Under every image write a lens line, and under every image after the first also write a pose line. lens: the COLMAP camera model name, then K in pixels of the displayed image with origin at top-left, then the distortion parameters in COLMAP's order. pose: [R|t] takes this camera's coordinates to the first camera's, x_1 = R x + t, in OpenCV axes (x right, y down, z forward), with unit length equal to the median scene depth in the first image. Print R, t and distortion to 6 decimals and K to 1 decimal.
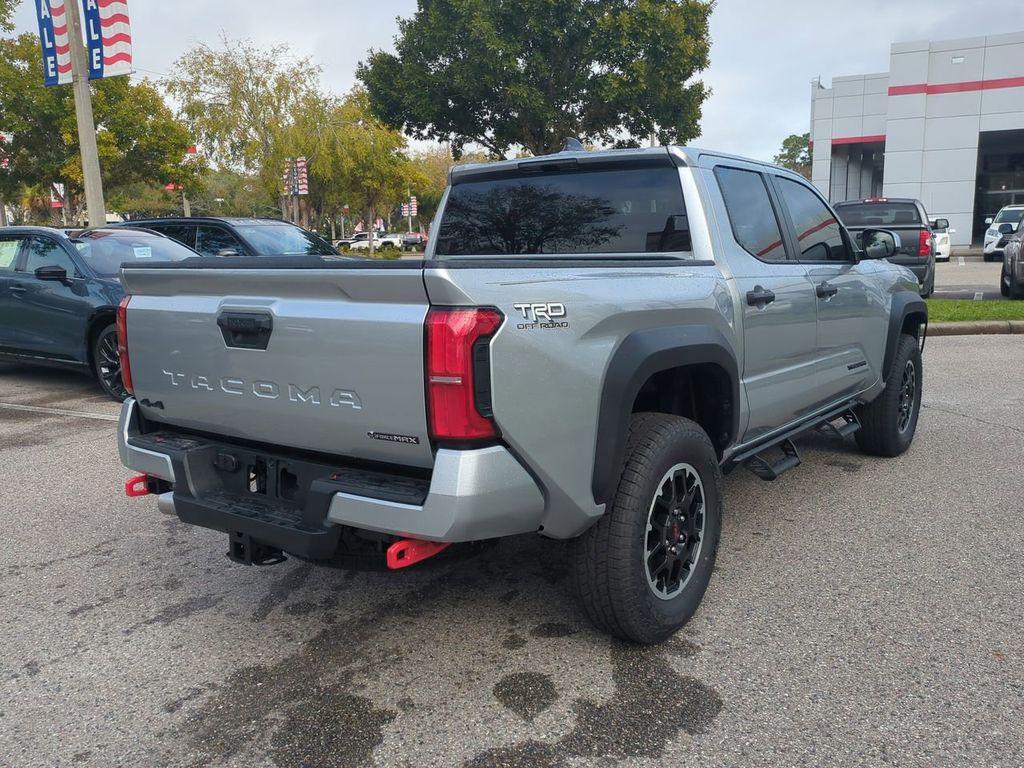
lens RADIAL K [[874.2, 0, 504.3], [0, 874.2, 382.0], [0, 0, 1]] dist [0.076991, -0.079291]
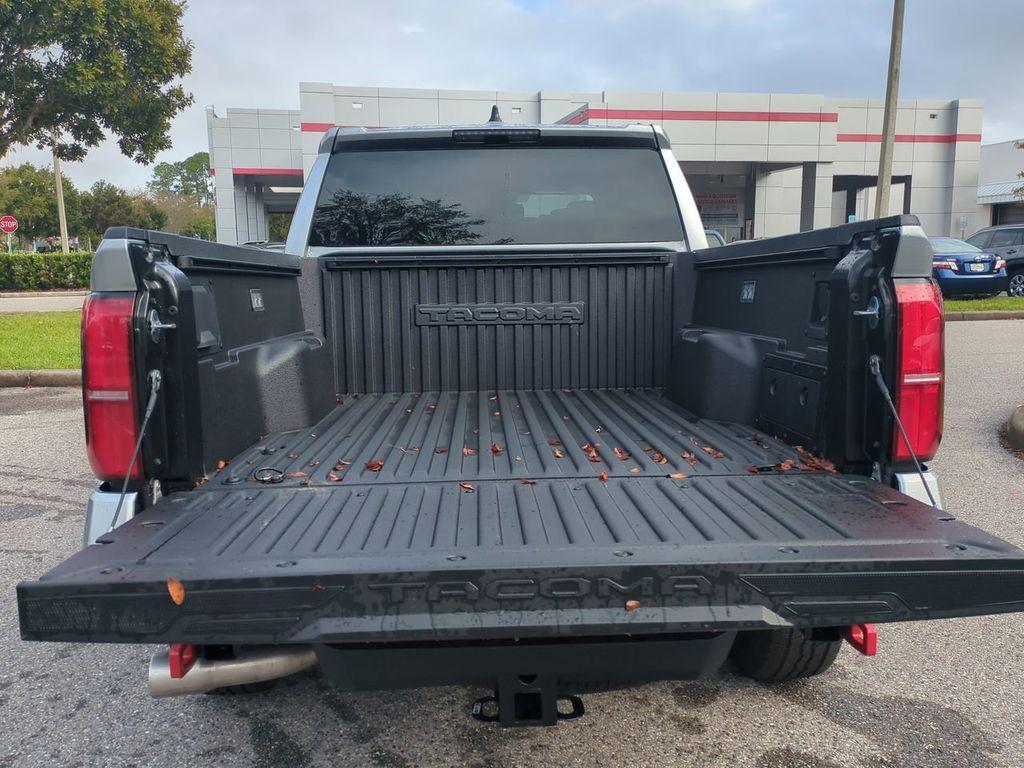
lens RADIAL K [[874.2, 0, 519.1], [0, 874.2, 388.2], [0, 0, 1]] dist [0.076991, -0.079291]
pose [[0.775977, -0.080653, 0.625583, -0.143061], [0.096784, 0.995271, 0.008264, -0.006272], [-0.623292, 0.054134, 0.780114, 0.113795]]
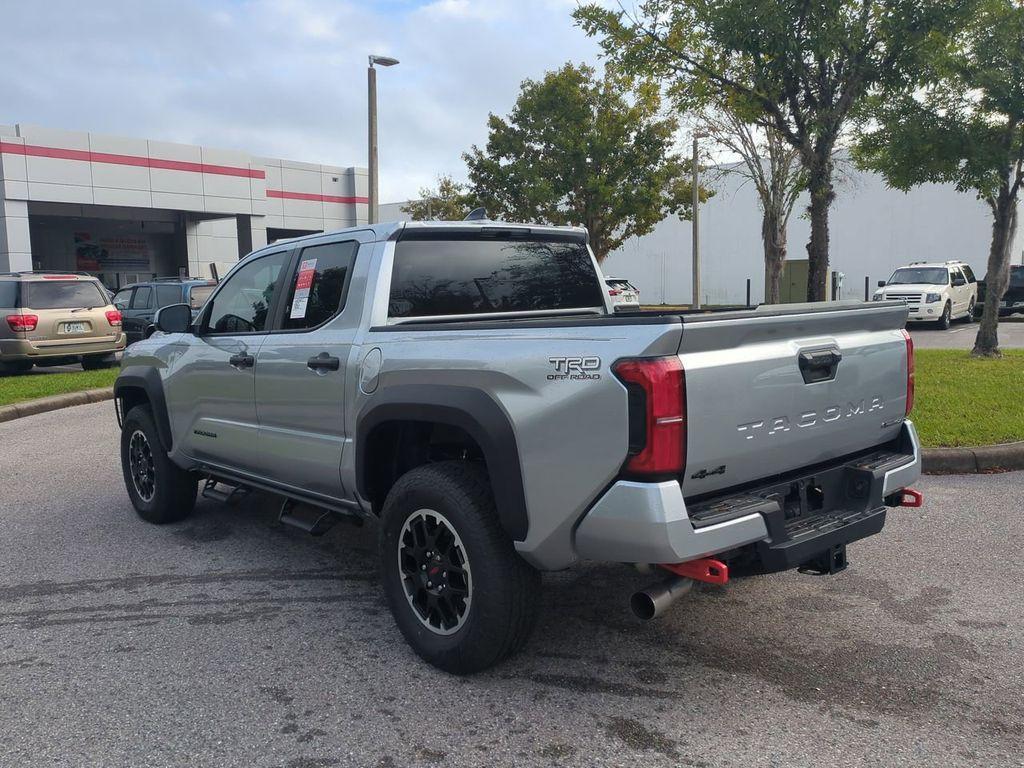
lens RADIAL K [[874.2, 0, 507.8], [0, 874.2, 386.0], [0, 0, 1]] dist [0.076991, -0.079291]
pose [[0.212884, -0.091496, 0.972784, -0.320030], [0.178945, 0.982417, 0.053242, -0.036230], [-0.960551, 0.162741, 0.225514, 0.242075]]
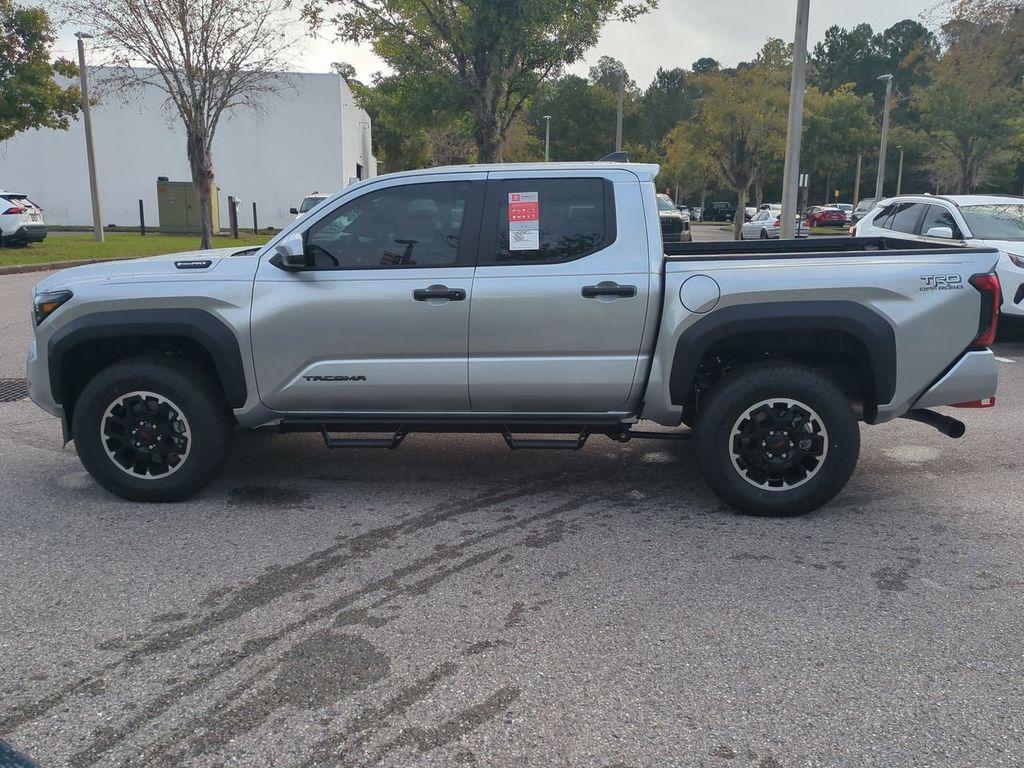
lens RADIAL K [[874.2, 0, 510.9], [0, 874.2, 381.3], [0, 0, 1]] dist [0.076991, -0.079291]
pose [[-0.543004, -0.148898, 0.826424, -0.298412], [0.140092, 0.954299, 0.263985, -0.102541], [-0.827962, 0.259120, -0.497328, 0.590625]]
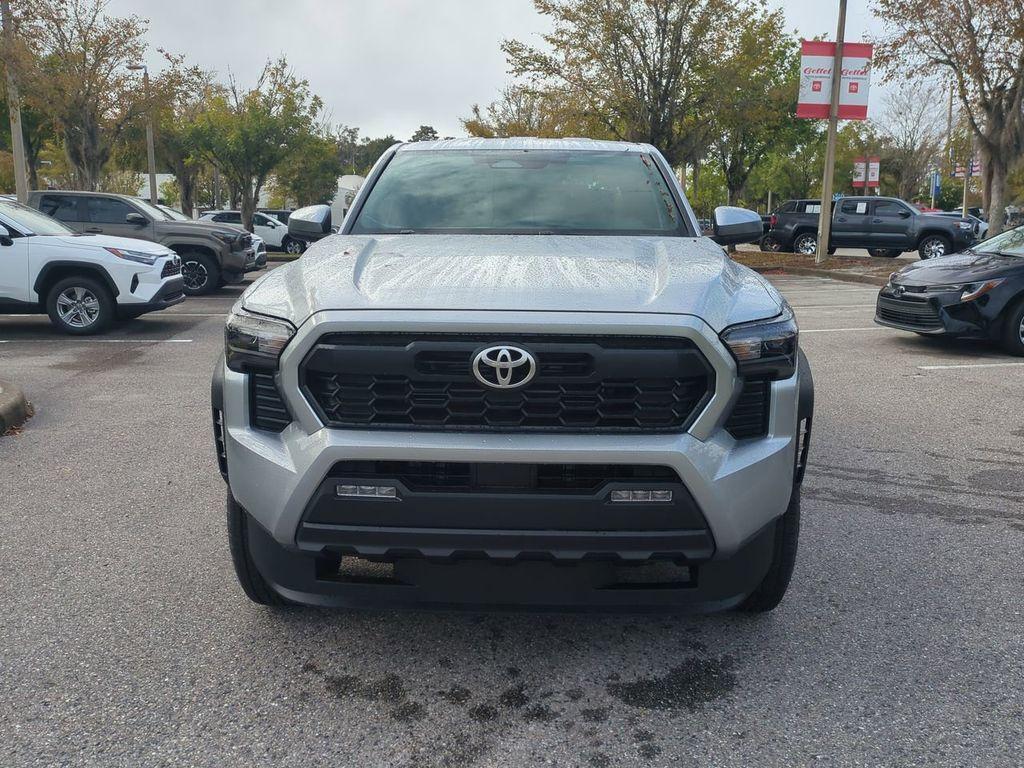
lens RADIAL K [[874.2, 0, 509.8], [0, 874.2, 387.0], [0, 0, 1]] dist [0.076991, -0.079291]
pose [[-0.817273, 0.124272, -0.562692, 0.288320], [-0.077894, 0.943683, 0.321551, -0.111810], [0.570962, 0.306625, -0.761566, 0.681713]]
